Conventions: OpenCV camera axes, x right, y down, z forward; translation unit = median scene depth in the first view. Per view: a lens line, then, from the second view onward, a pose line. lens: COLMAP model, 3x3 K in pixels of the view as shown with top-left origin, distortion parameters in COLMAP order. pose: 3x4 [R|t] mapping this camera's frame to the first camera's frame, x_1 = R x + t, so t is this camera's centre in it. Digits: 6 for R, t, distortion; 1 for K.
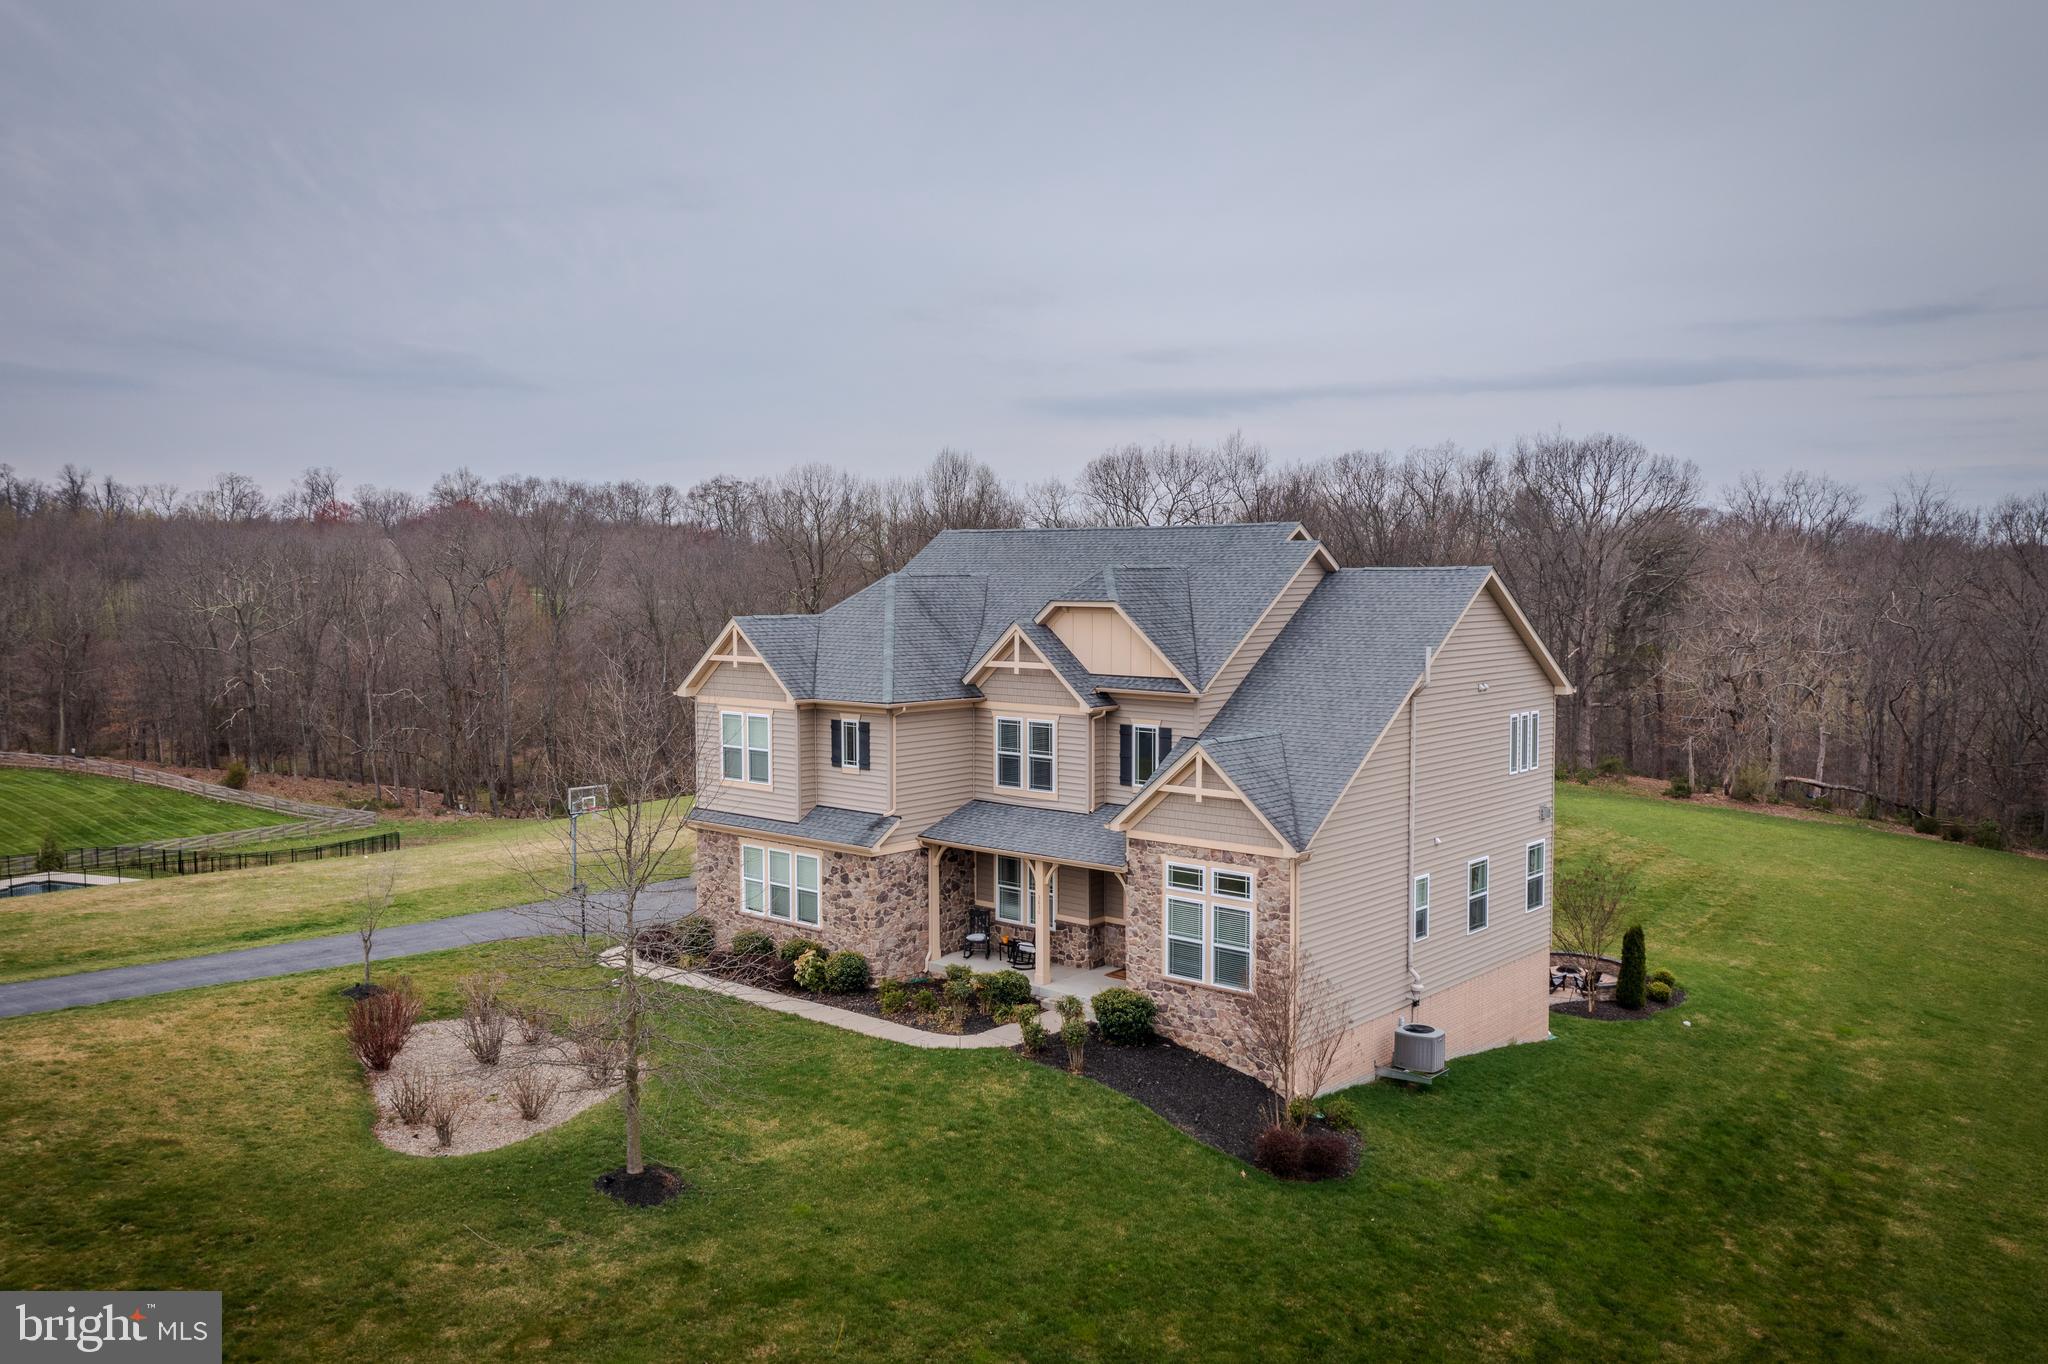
lens RADIAL K [[1640.3, 0, 1026.6], [0, 1640.3, 675.8], [0, 0, 1]] dist [-0.003135, 0.005248]
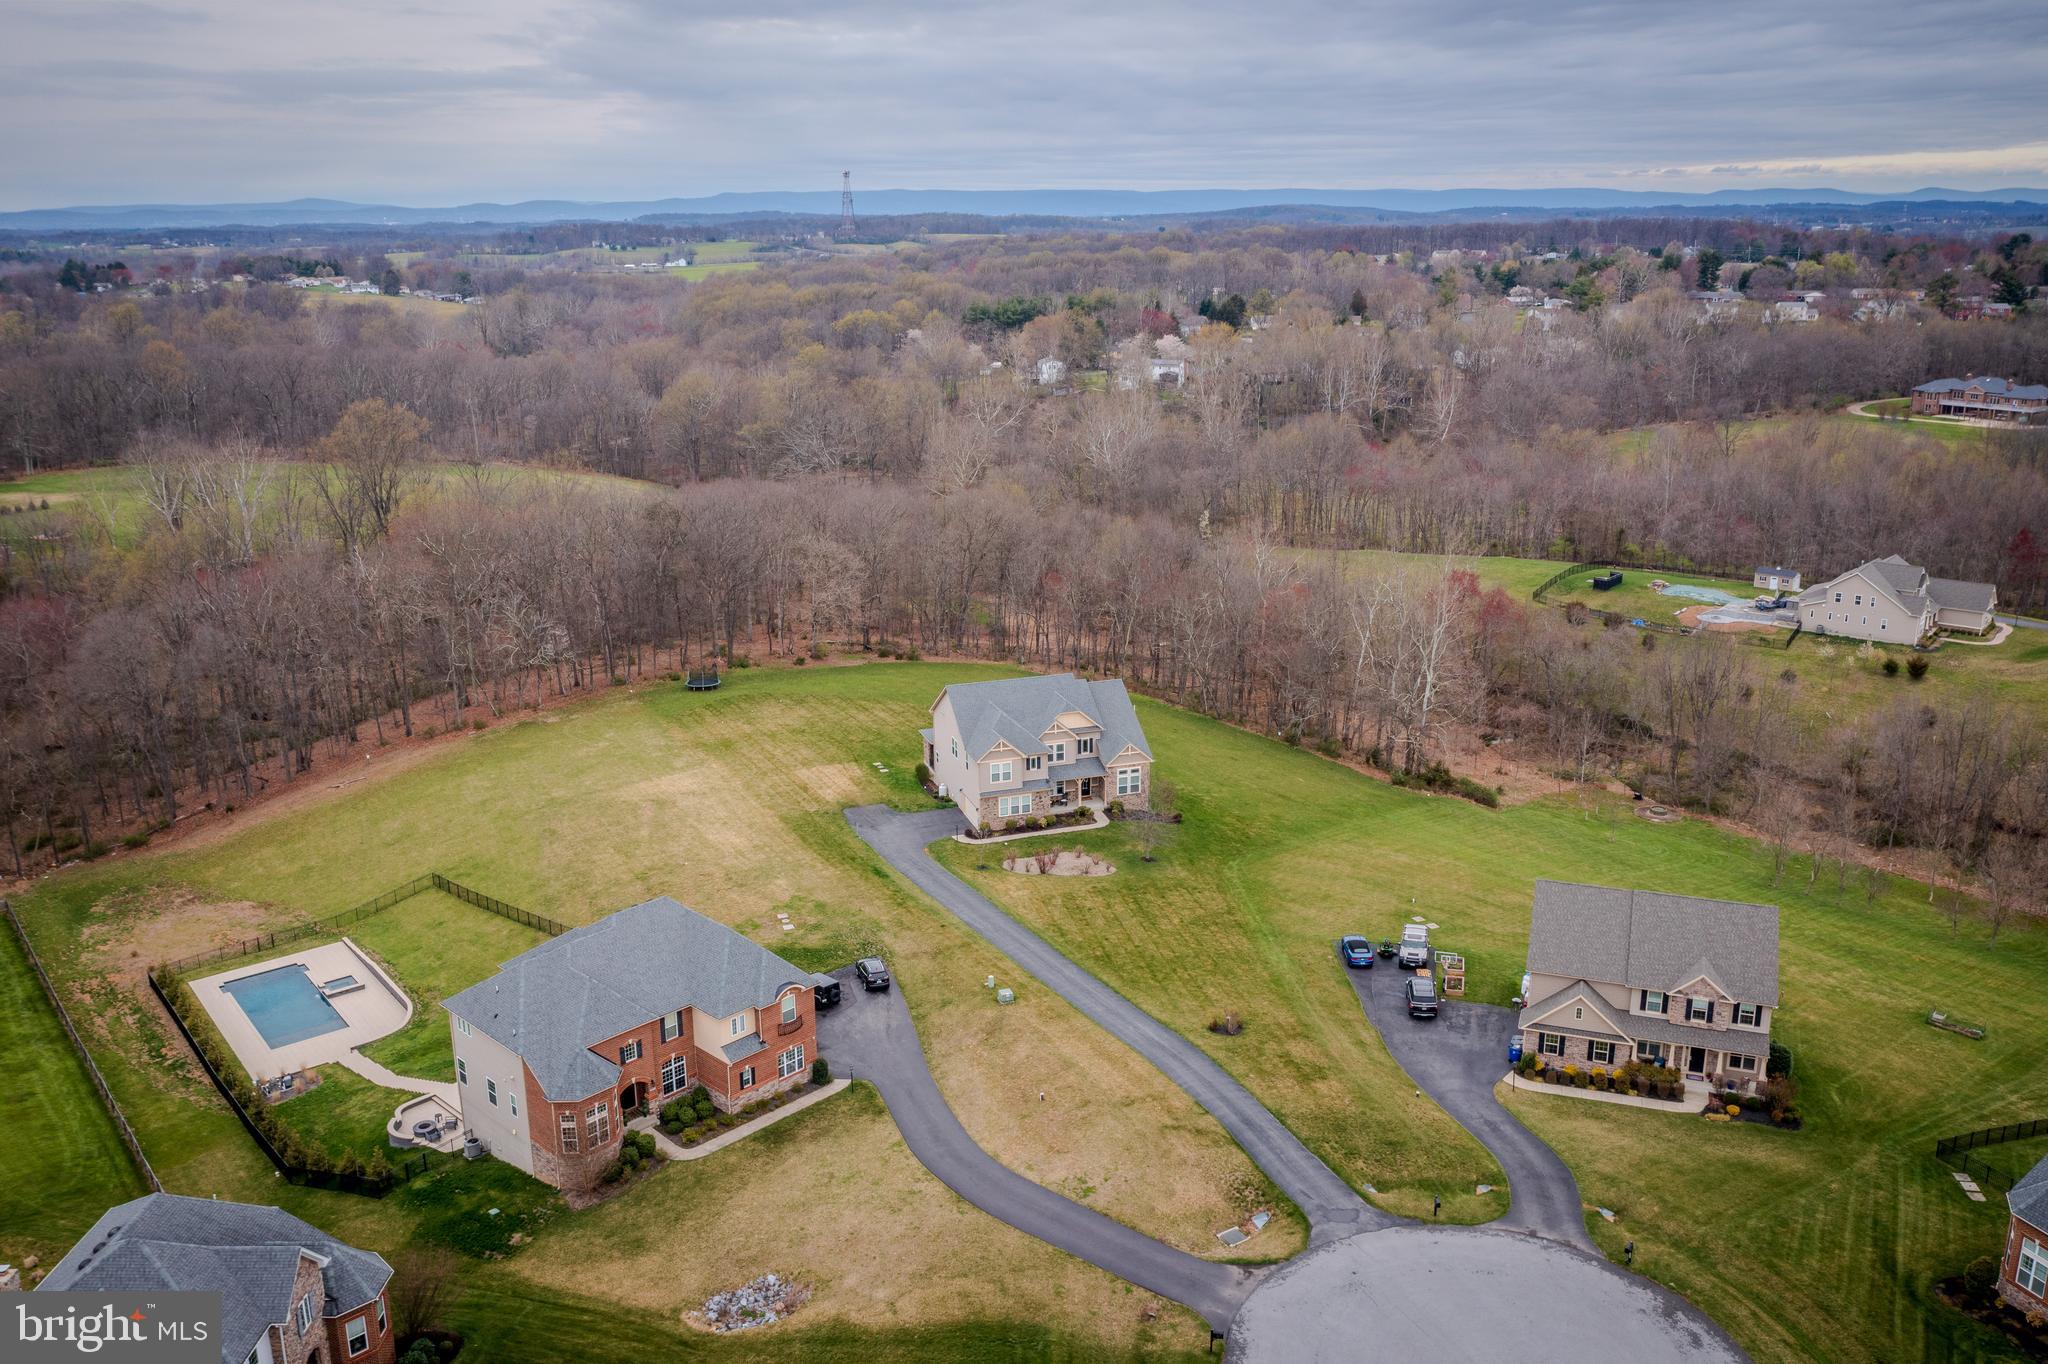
lens RADIAL K [[1640.3, 0, 1026.6], [0, 1640.3, 675.8], [0, 0, 1]] dist [-0.003135, 0.005248]
pose [[0.506230, -0.239214, 0.828557, -3.249065], [0.064658, 0.968583, 0.240137, -1.078352], [-0.859971, -0.067992, 0.505794, -0.886647]]
